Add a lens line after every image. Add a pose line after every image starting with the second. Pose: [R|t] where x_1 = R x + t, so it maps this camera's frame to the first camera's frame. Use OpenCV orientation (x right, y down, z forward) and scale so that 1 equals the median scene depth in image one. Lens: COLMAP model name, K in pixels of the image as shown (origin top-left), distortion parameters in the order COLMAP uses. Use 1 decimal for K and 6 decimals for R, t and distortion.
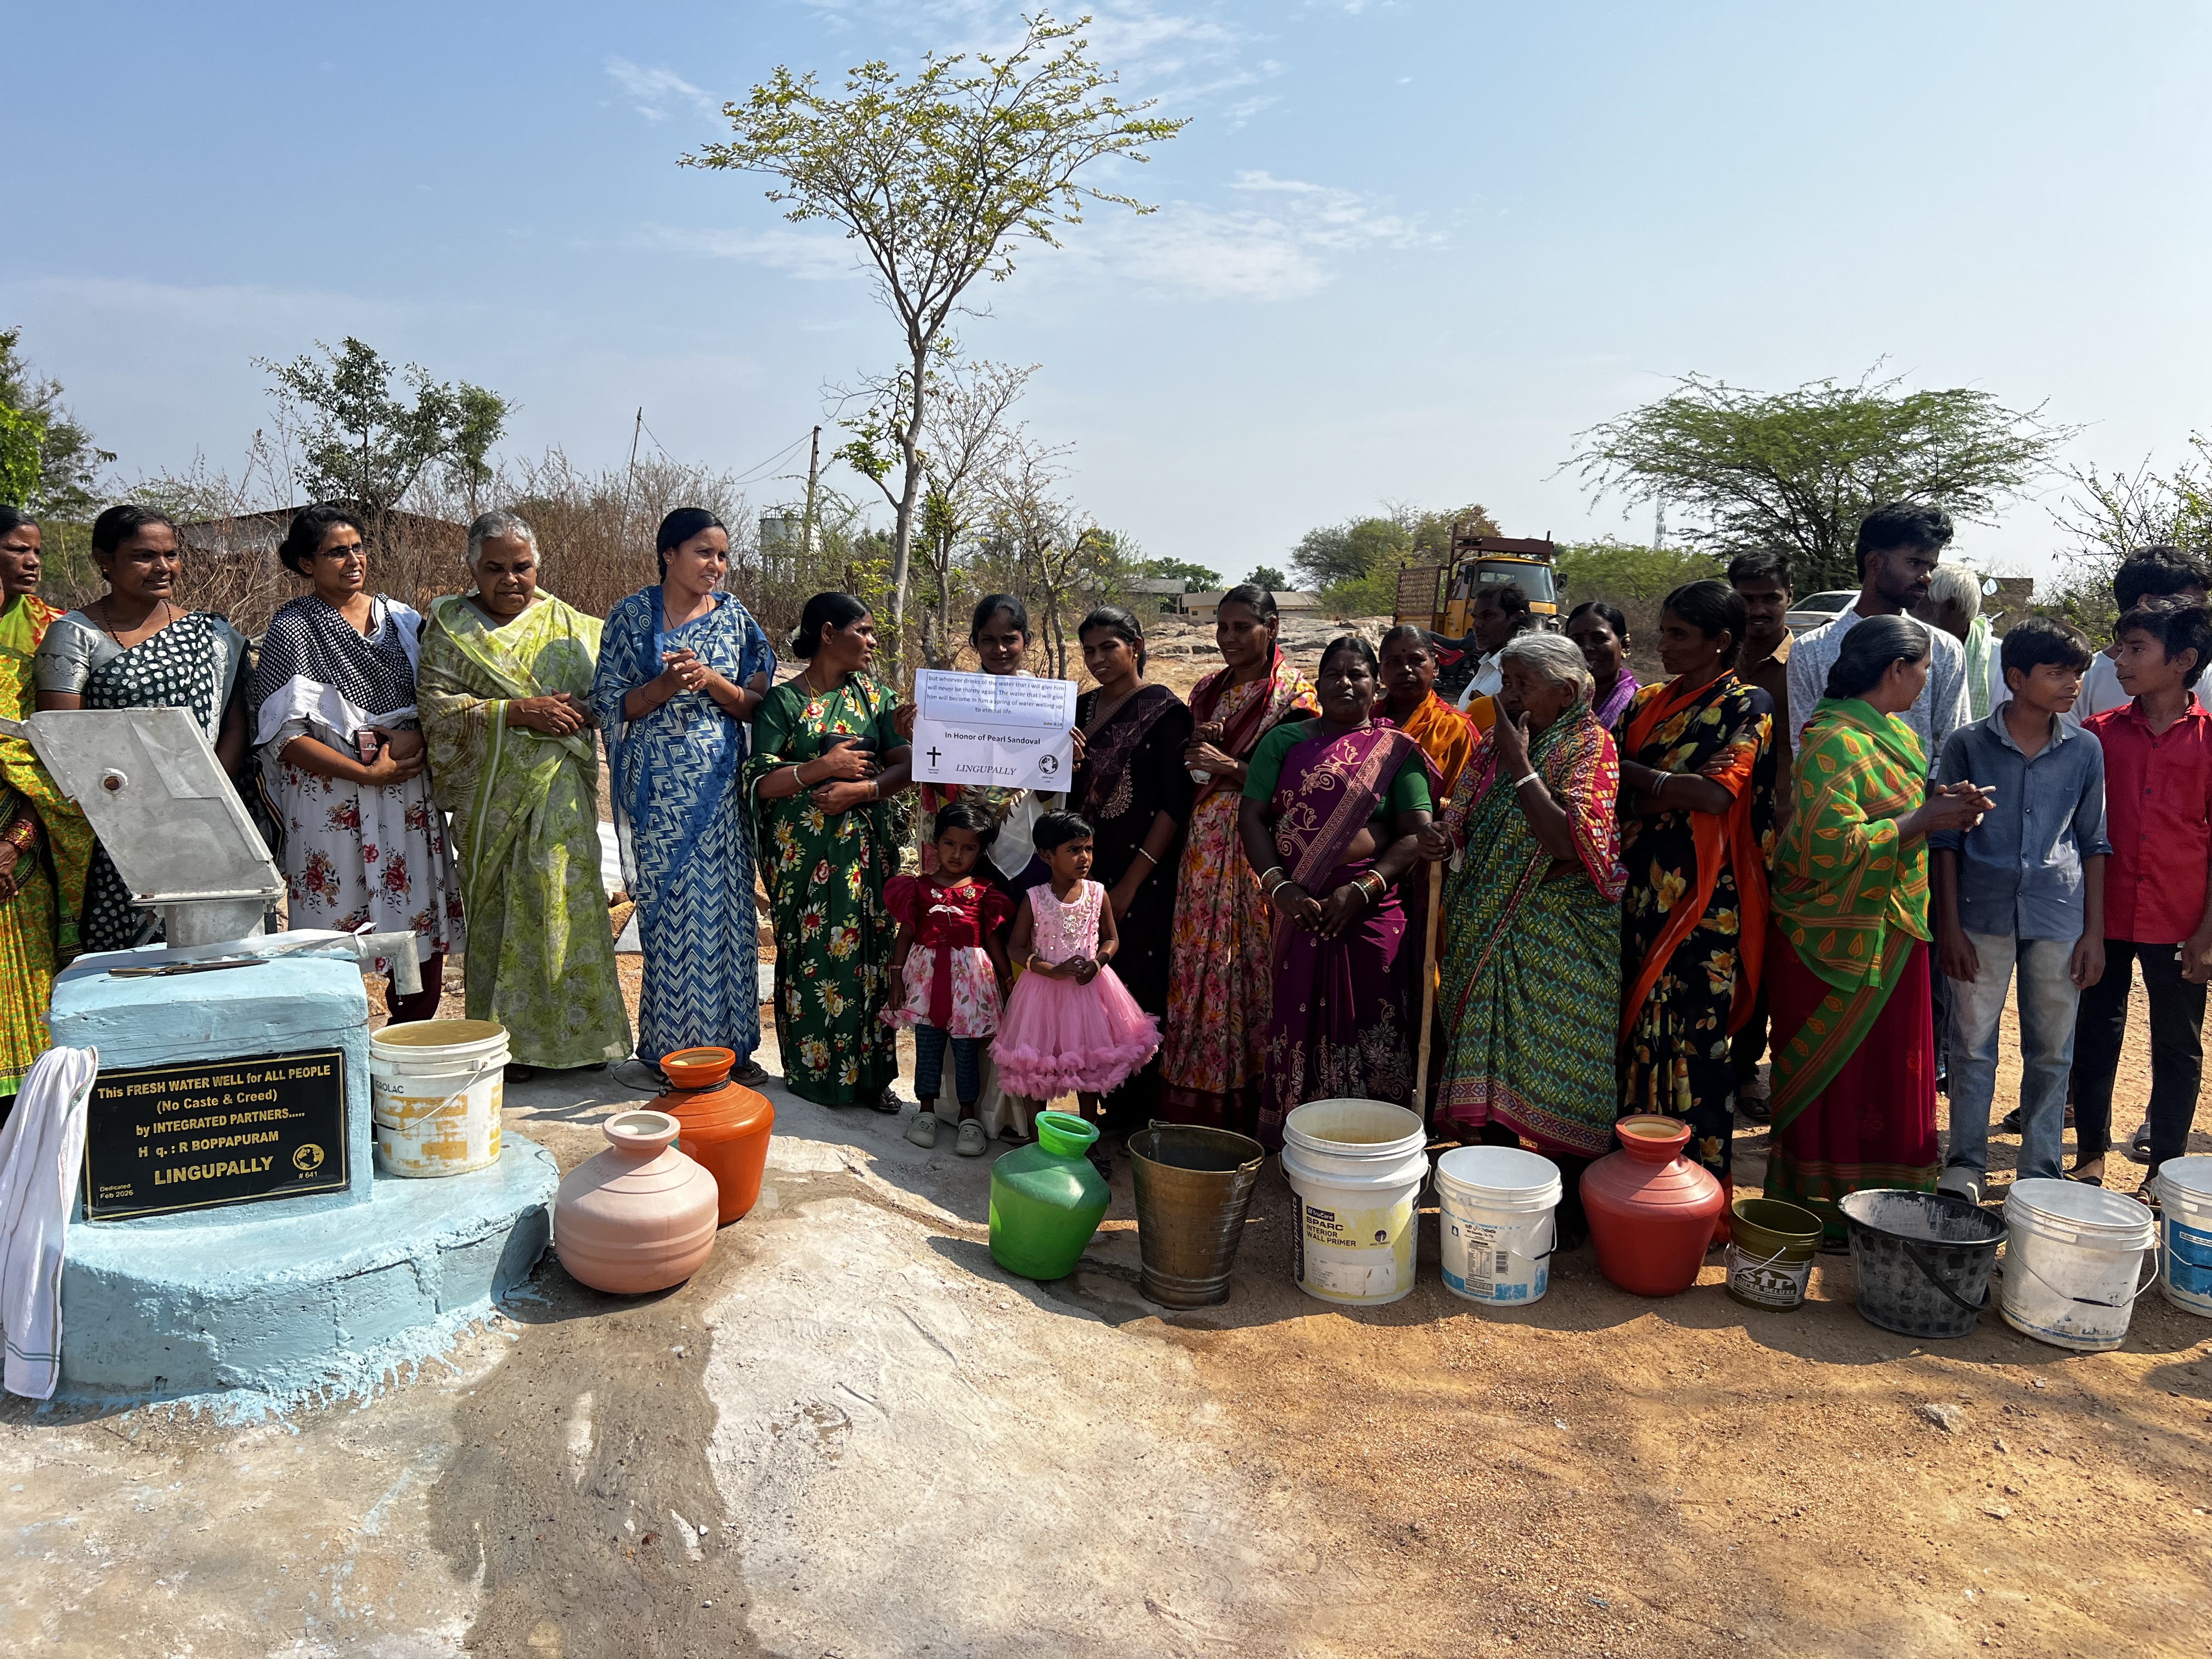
lens RADIAL K [[1654.7, 0, 1115.6], [0, 1654.7, 843.6], [0, 0, 1]] dist [0.038840, -0.045249]
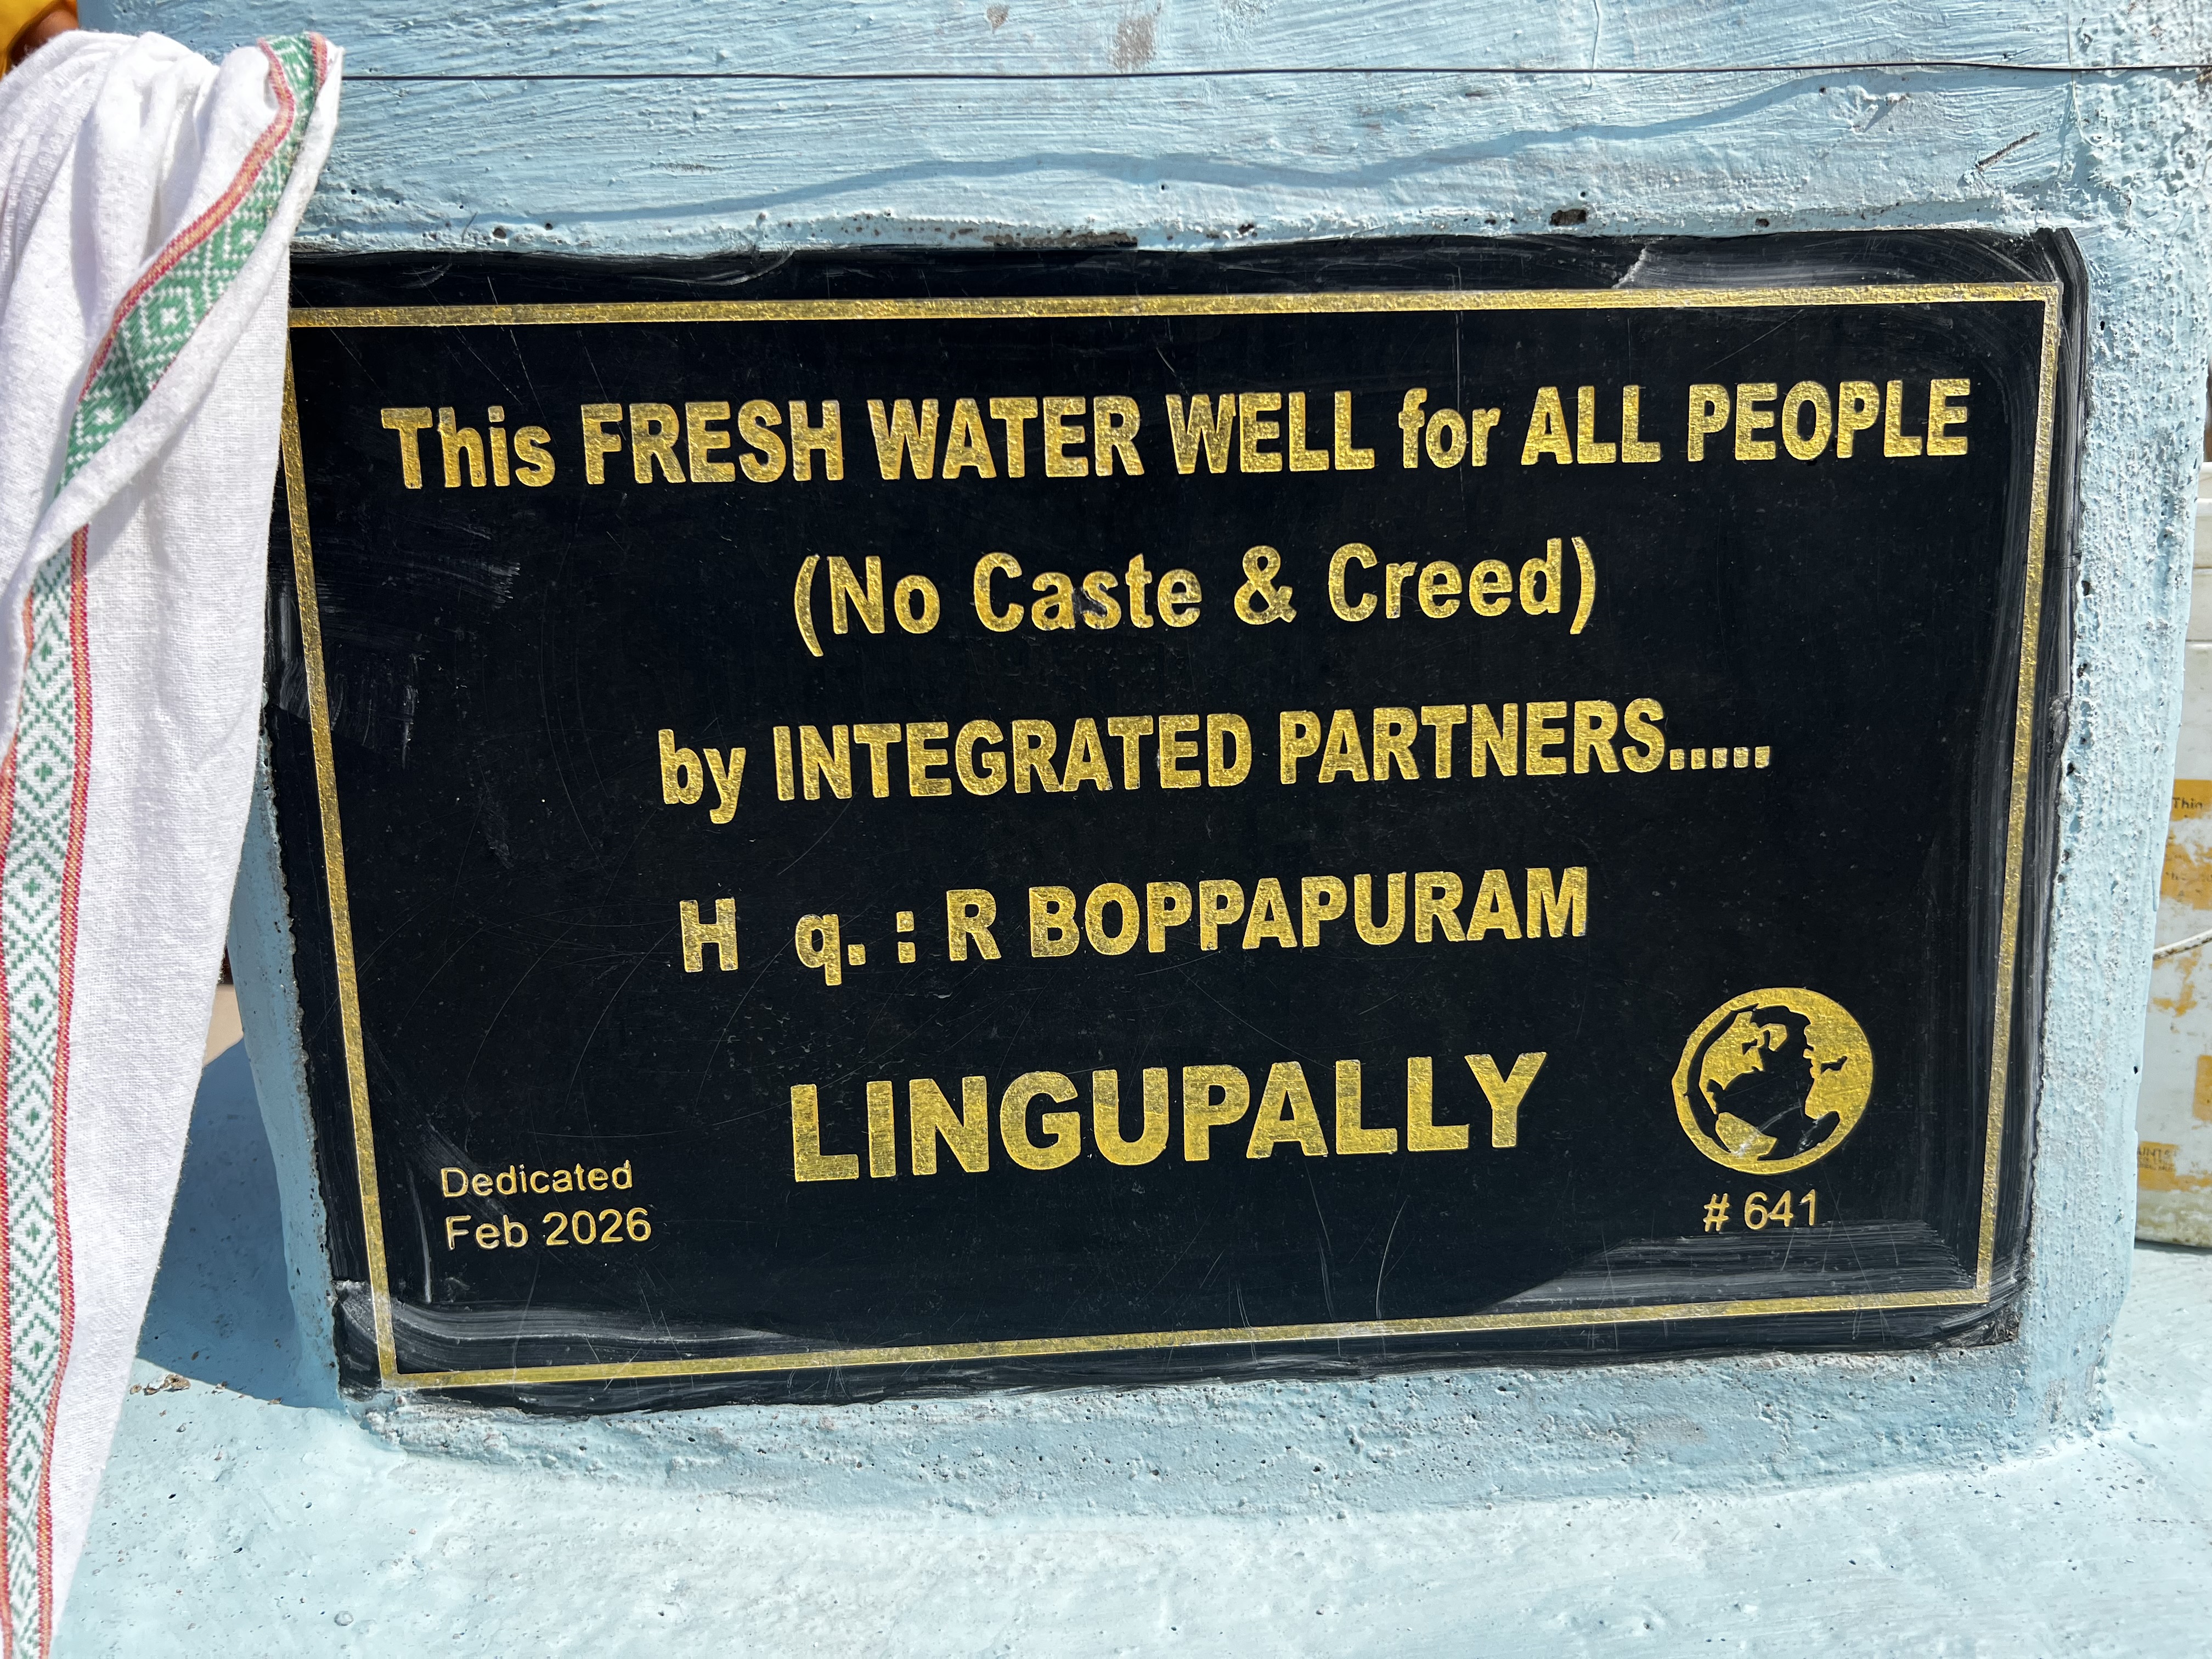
lens RADIAL K [[1654.7, 0, 1093.4], [0, 1654.7, 829.2], [0, 0, 1]] dist [0.038840, -0.045249]
pose [[0.875986, 0.026617, -0.481601, -0.326462], [-0.007156, 0.999083, 0.042202, 0.113210], [0.482283, -0.033522, 0.875374, 0.596470]]
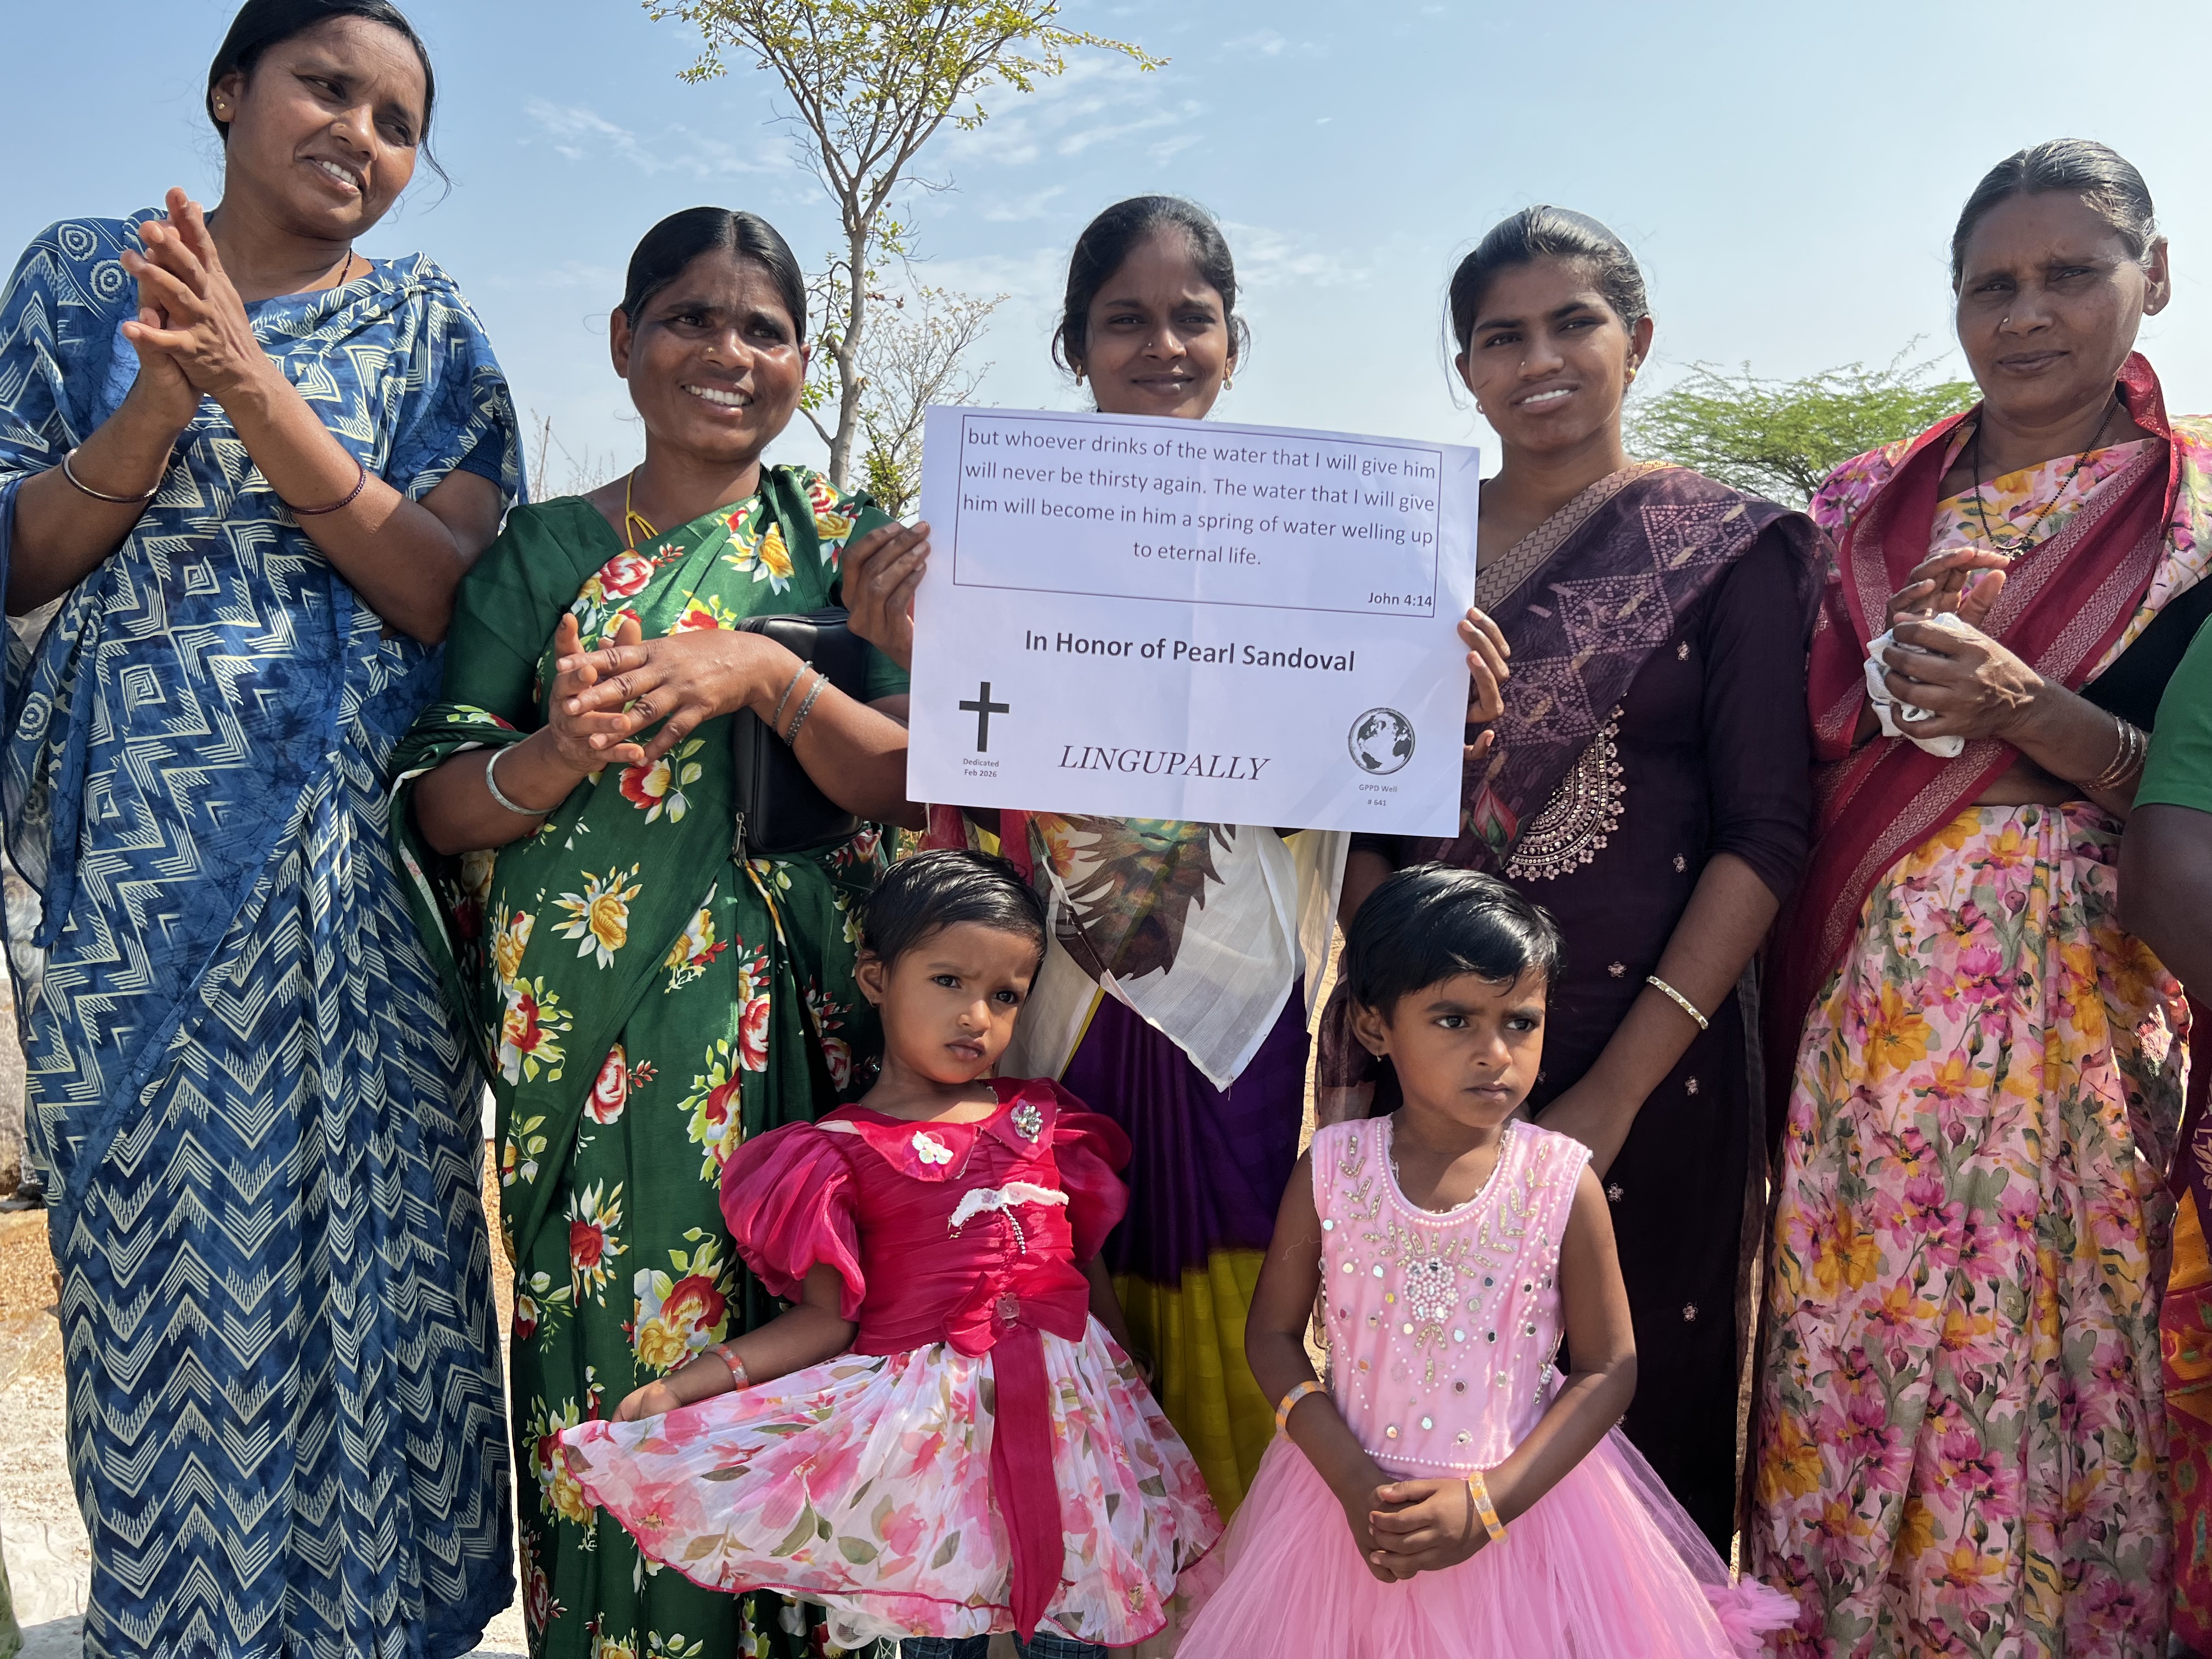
lens RADIAL K [[1654.7, 0, 1159.9], [0, 1654.7, 850.0], [0, 0, 1]] dist [0.038840, -0.045249]
pose [[0.997754, -0.014947, 0.065301, -0.097438], [0.015992, 0.999752, -0.015511, -0.019697], [-0.065053, 0.016521, 0.997745, 0.684676]]
